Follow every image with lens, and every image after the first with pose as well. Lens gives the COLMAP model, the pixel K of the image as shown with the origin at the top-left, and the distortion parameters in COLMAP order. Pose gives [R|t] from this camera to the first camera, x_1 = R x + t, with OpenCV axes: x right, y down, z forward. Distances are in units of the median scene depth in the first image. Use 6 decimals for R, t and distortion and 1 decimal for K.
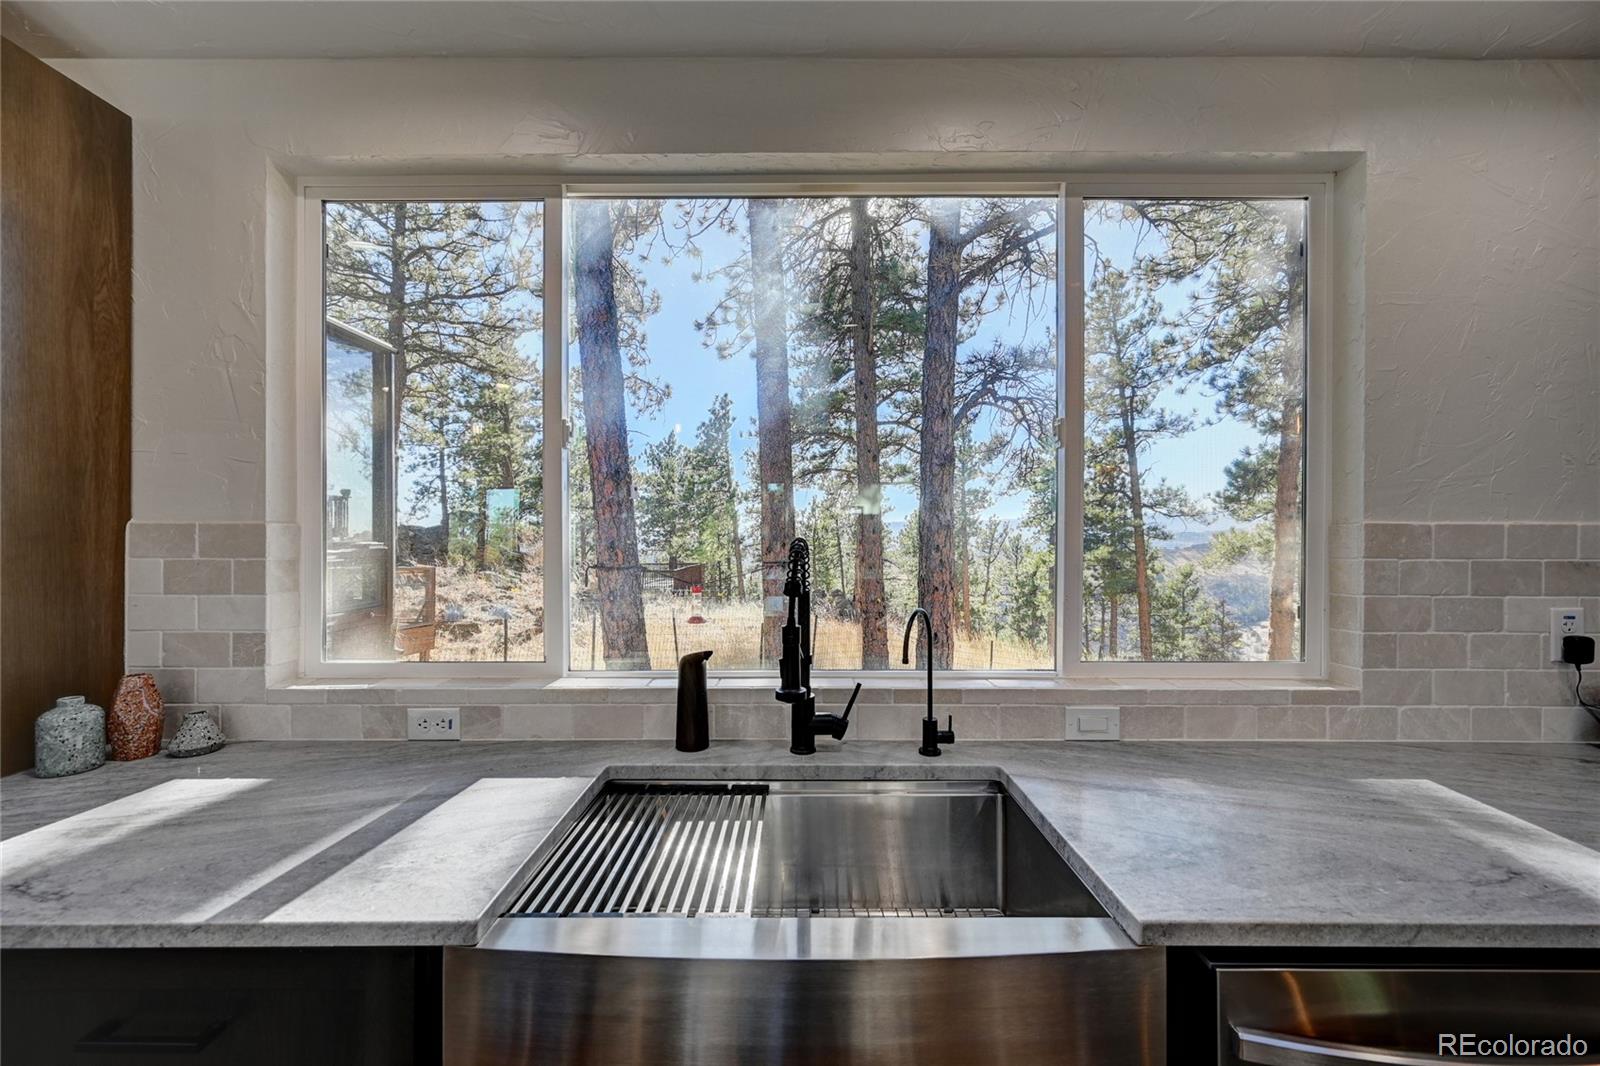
lens RADIAL K [[628.9, 0, 801.9], [0, 628.9, 535.9], [0, 0, 1]] dist [0.000257, 0.000336]
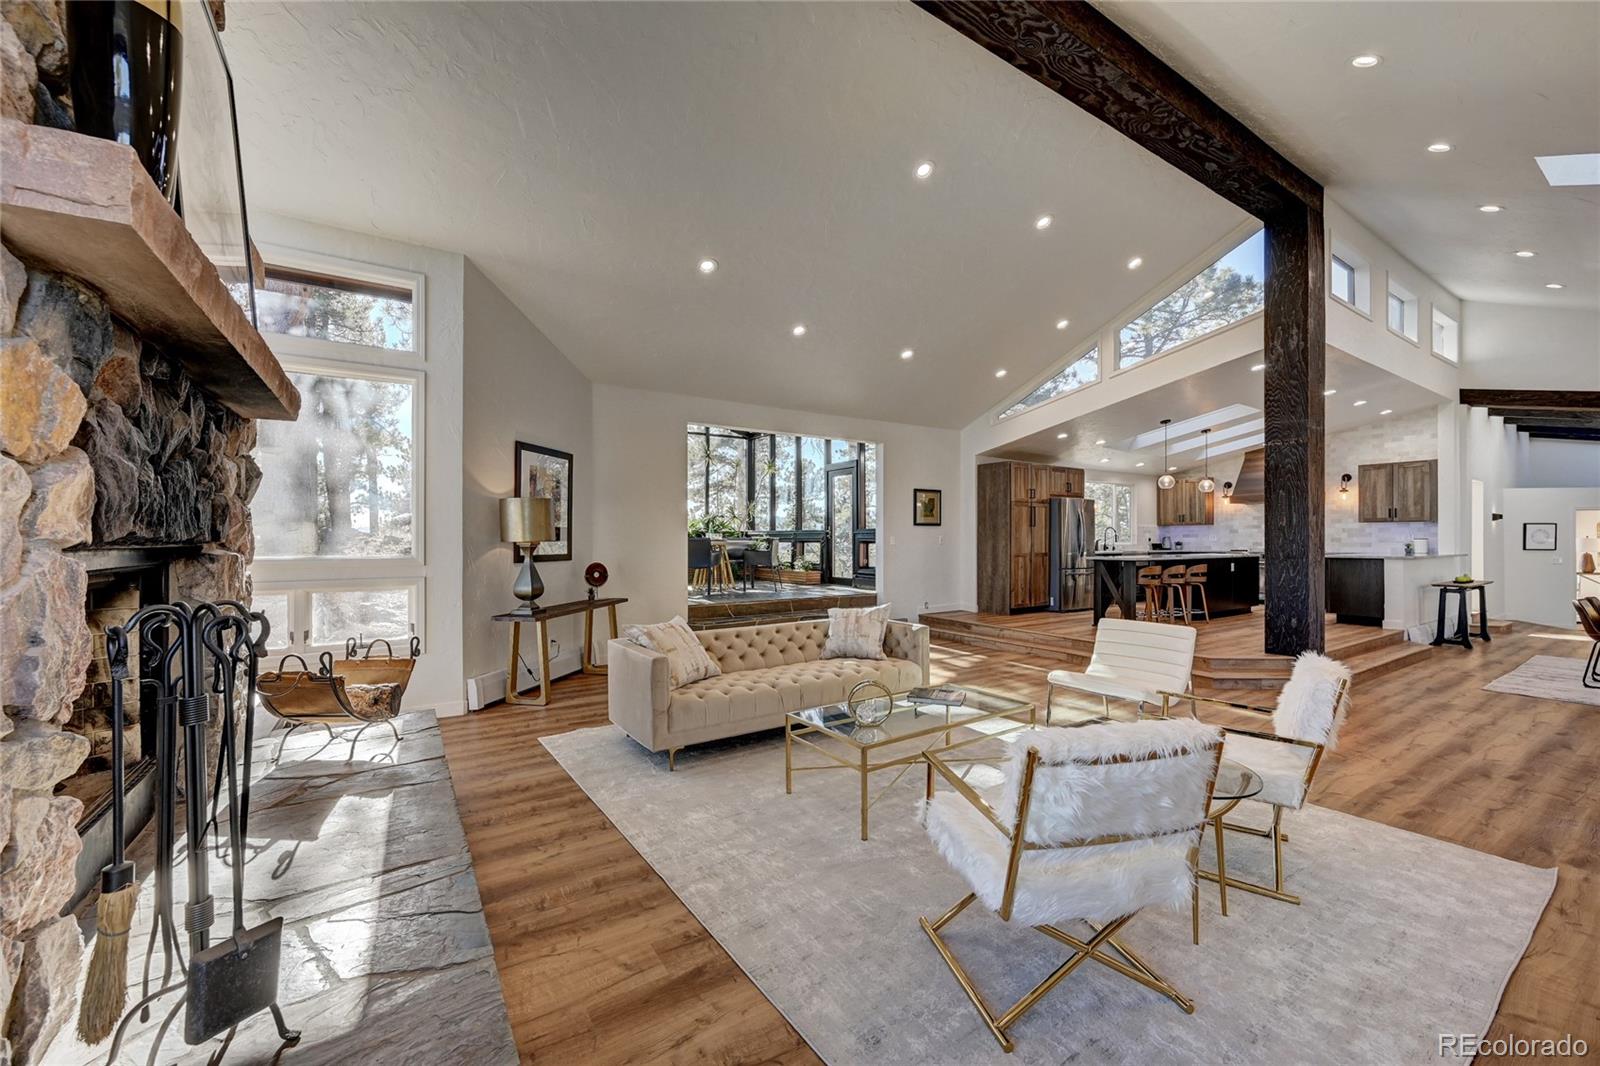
lens RADIAL K [[628.9, 0, 806.8], [0, 628.9, 537.3], [0, 0, 1]] dist [0.000257, 0.000336]
pose [[0.832408, -0.004204, 0.554147, -0.619069], [0.004054, 0.999991, 0.001497, 0.008413], [-0.554148, 0.001001, 0.832417, -0.299492]]
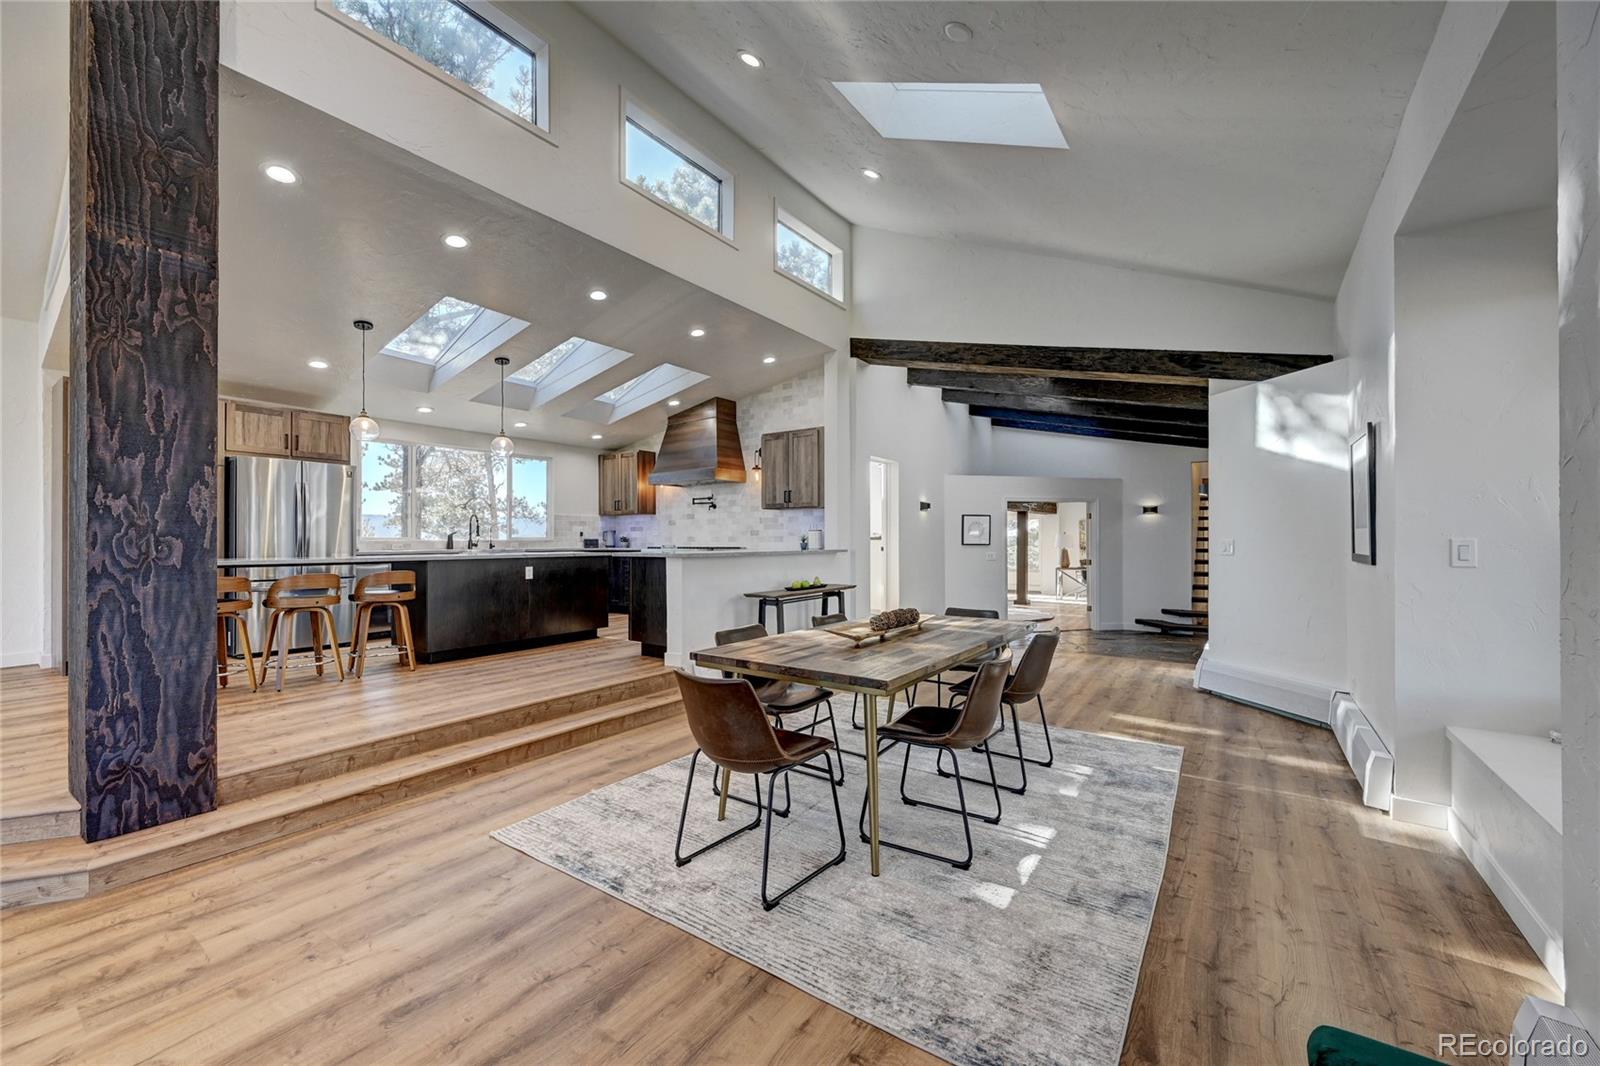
lens RADIAL K [[628.9, 0, 801.0], [0, 628.9, 535.1], [0, 0, 1]] dist [0.000257, 0.000336]
pose [[0.572496, 0.000483, 0.819907, -0.229804], [0.004391, 0.999984, -0.003655, 0.017077], [-0.819896, 0.005693, 0.572485, -0.371438]]
